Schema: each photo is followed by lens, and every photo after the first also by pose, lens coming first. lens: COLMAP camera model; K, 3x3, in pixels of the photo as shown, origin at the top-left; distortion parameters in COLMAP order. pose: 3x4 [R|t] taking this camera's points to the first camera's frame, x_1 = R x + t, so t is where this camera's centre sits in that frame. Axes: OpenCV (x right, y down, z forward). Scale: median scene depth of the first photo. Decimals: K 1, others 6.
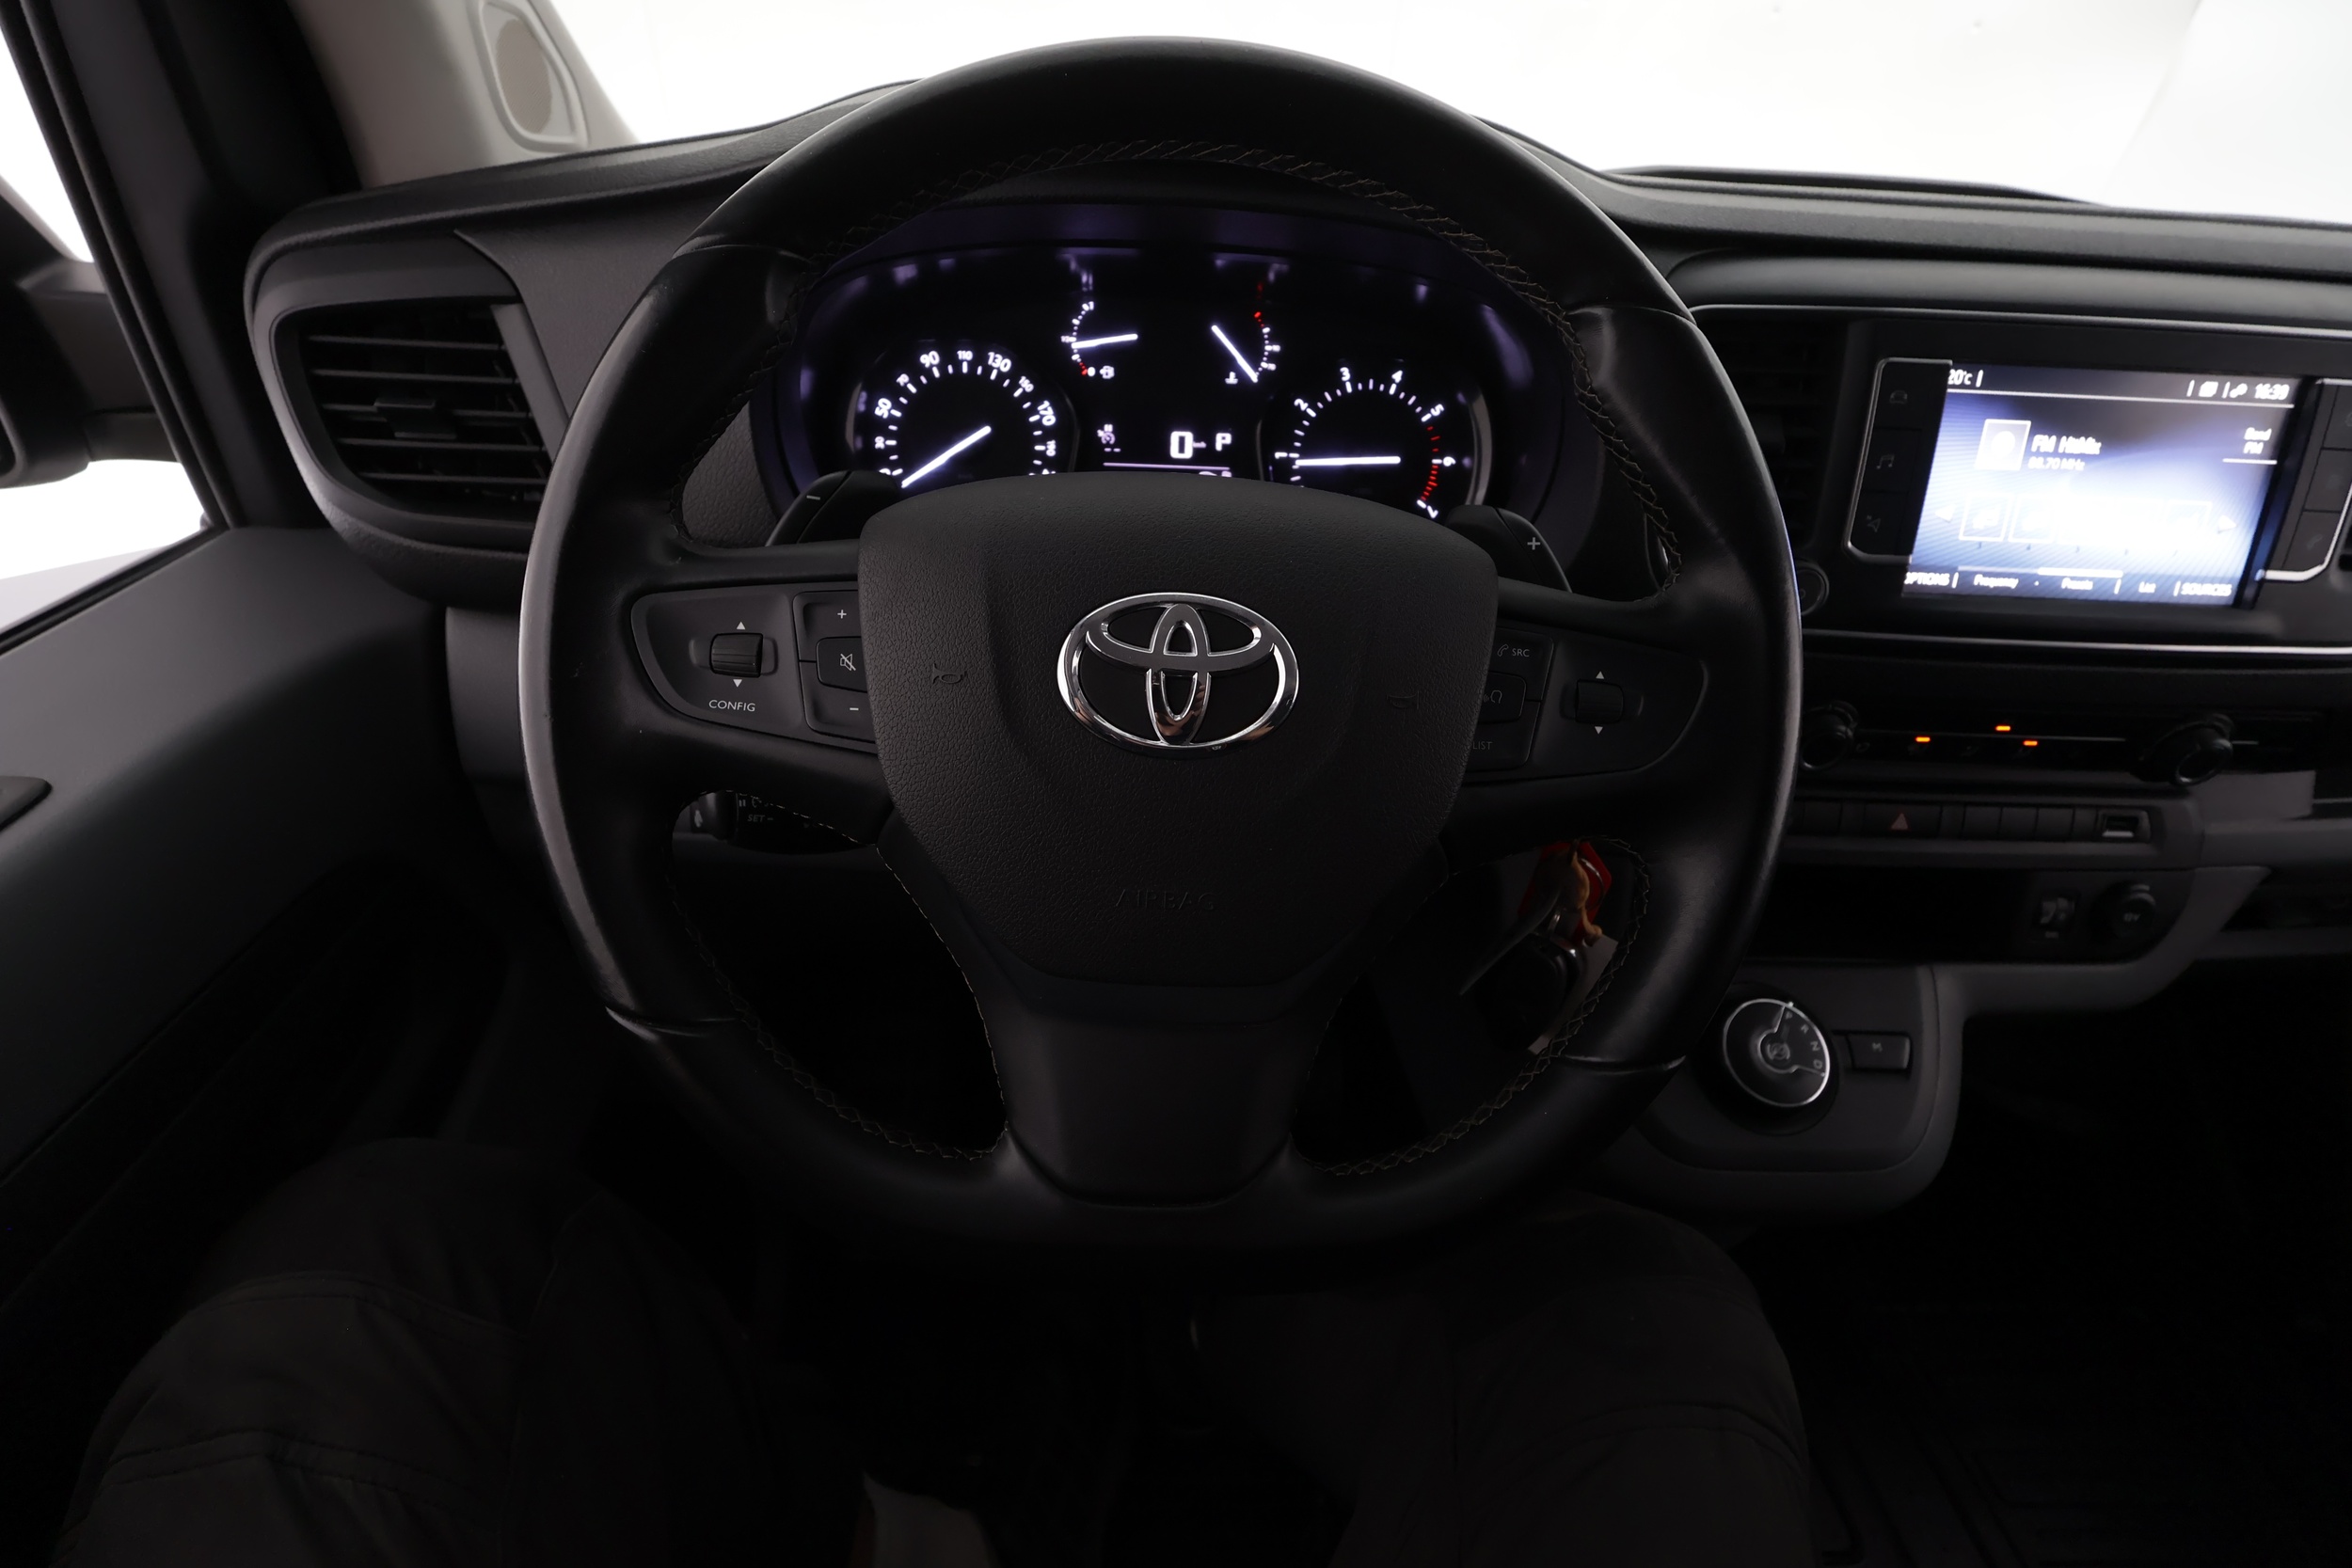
lens RADIAL K [[1101.7, 0, 1161.2], [0, 1101.7, 774.8], [0, 0, 1]] dist [0.003130, 0.001806]
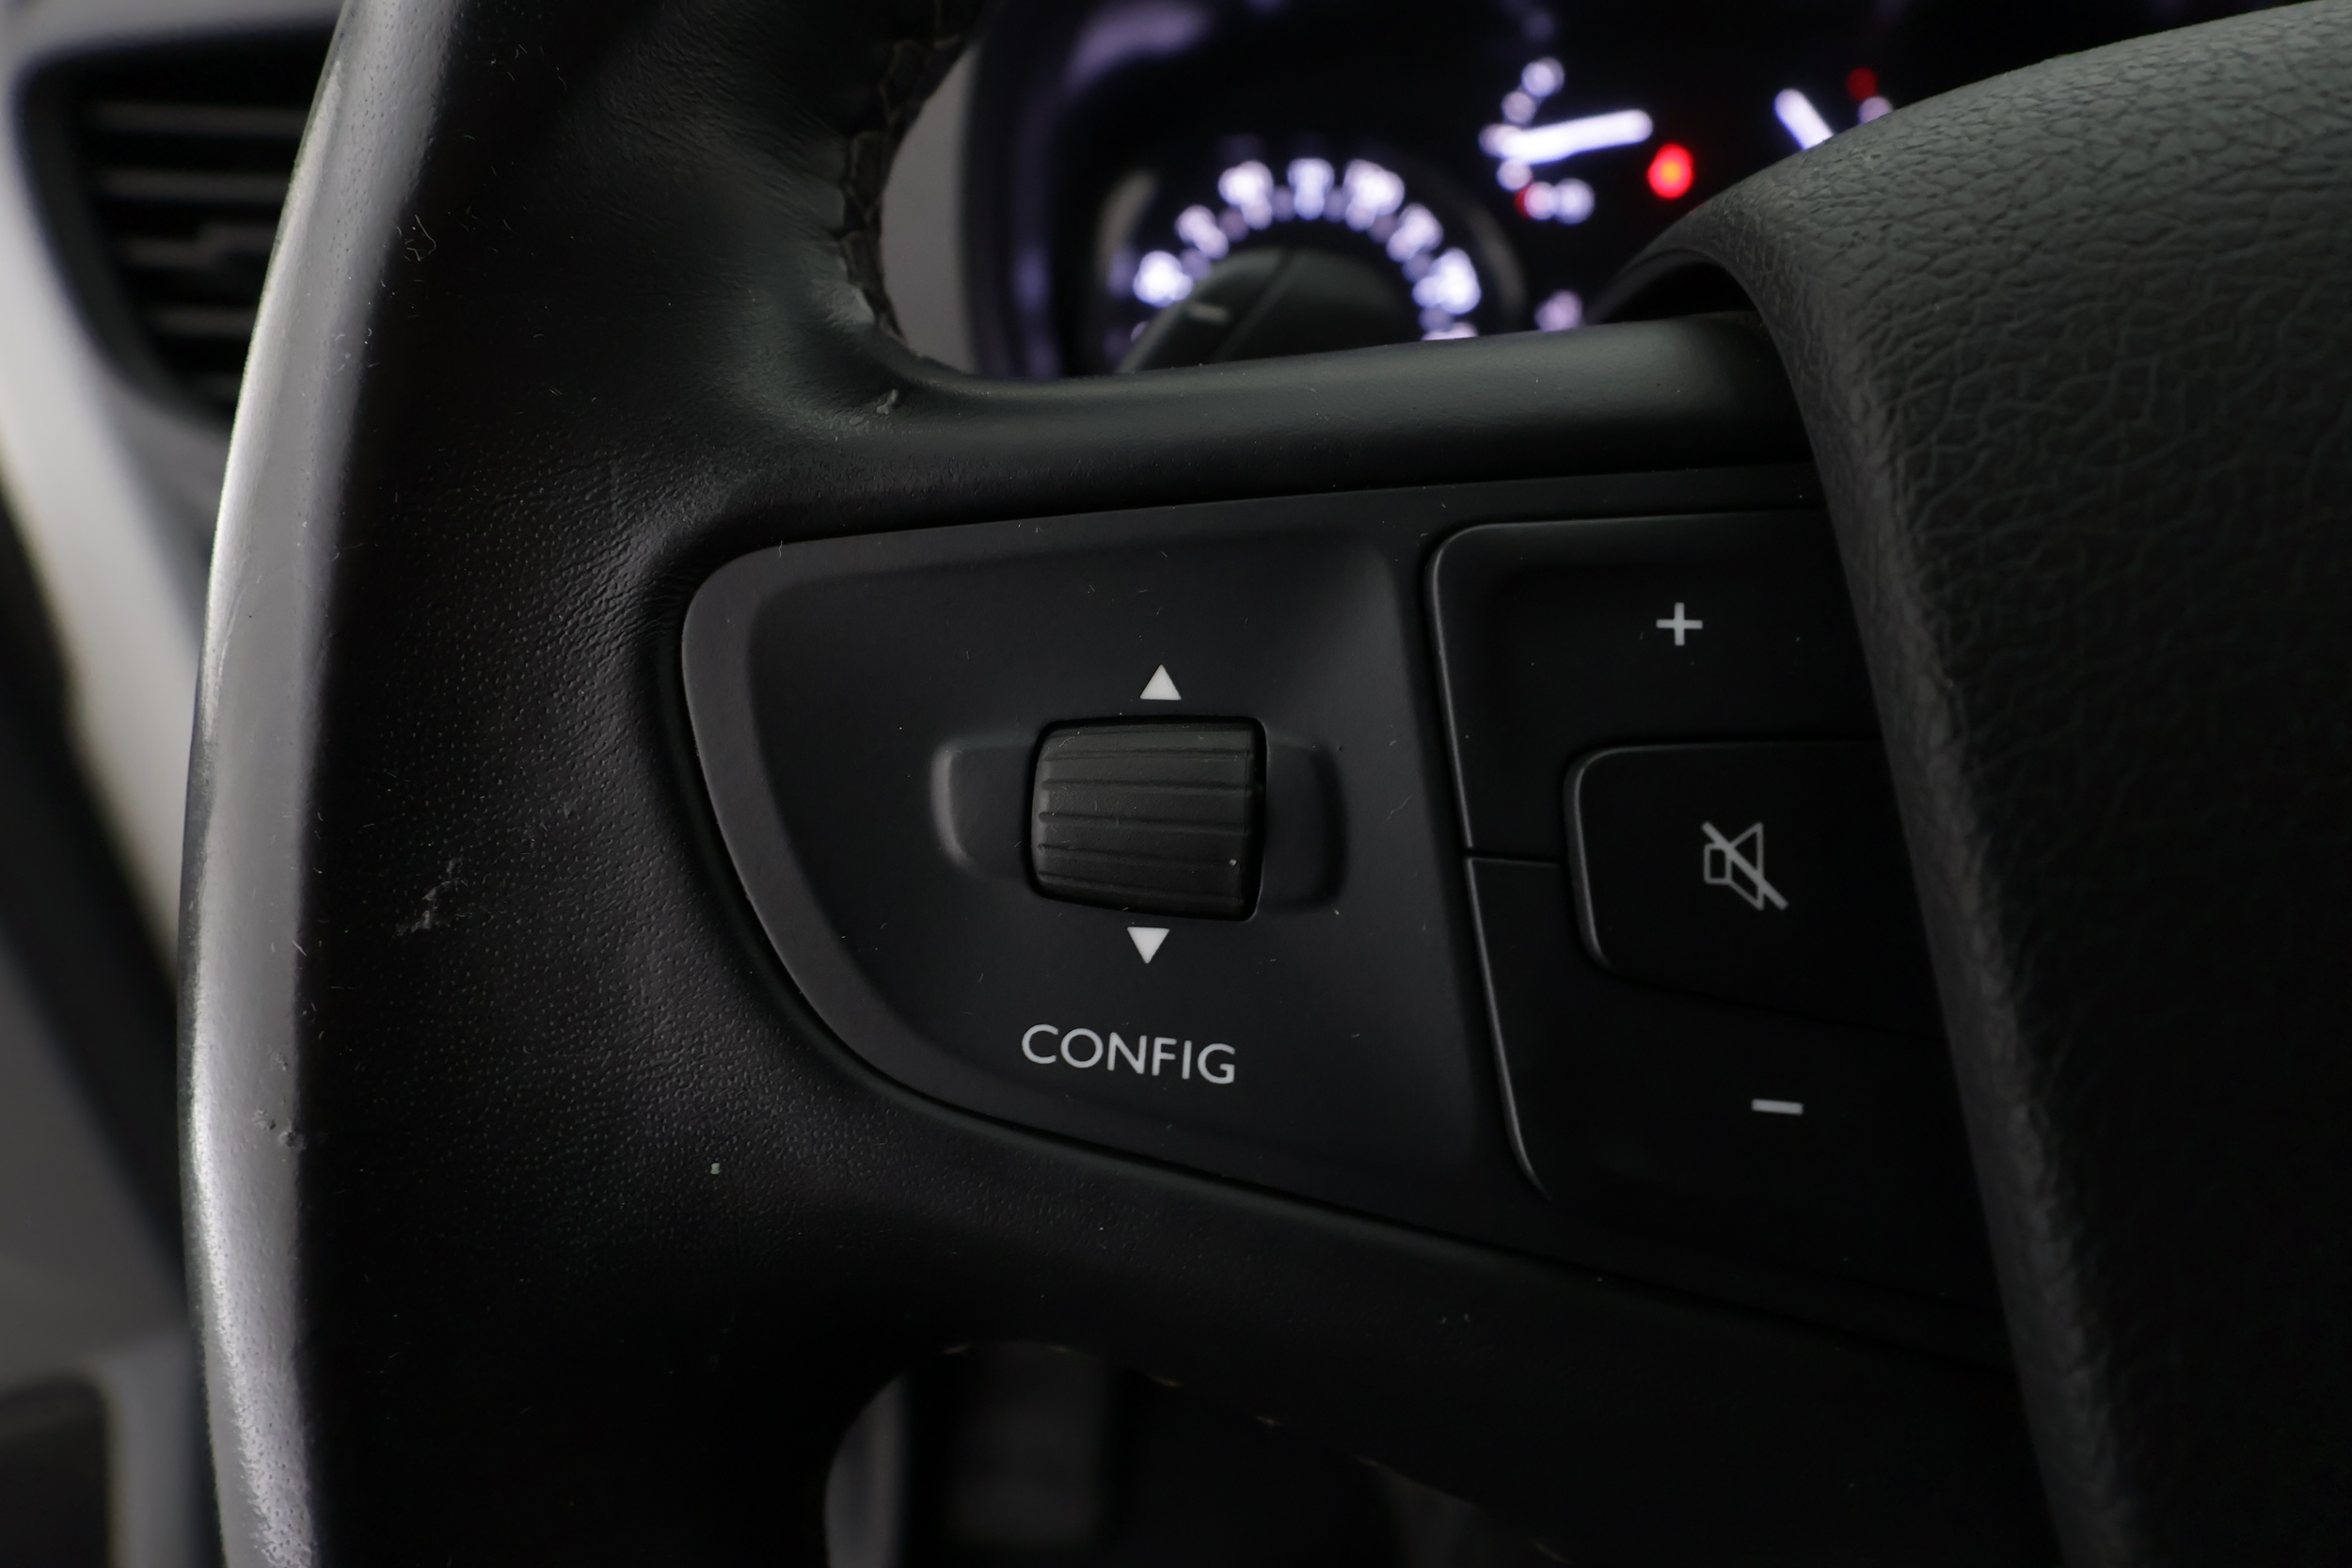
lens RADIAL K [[1195.0, 0, 1175.6], [0, 1195.0, 786.5], [0, 0, 1]] dist [0.006723, 0.000672]
pose [[0.997218, 0.001805, -0.074514, -0.202716], [-0.004731, 0.999224, -0.039108, -0.059070], [0.074386, 0.039352, 0.996453, 0.428888]]
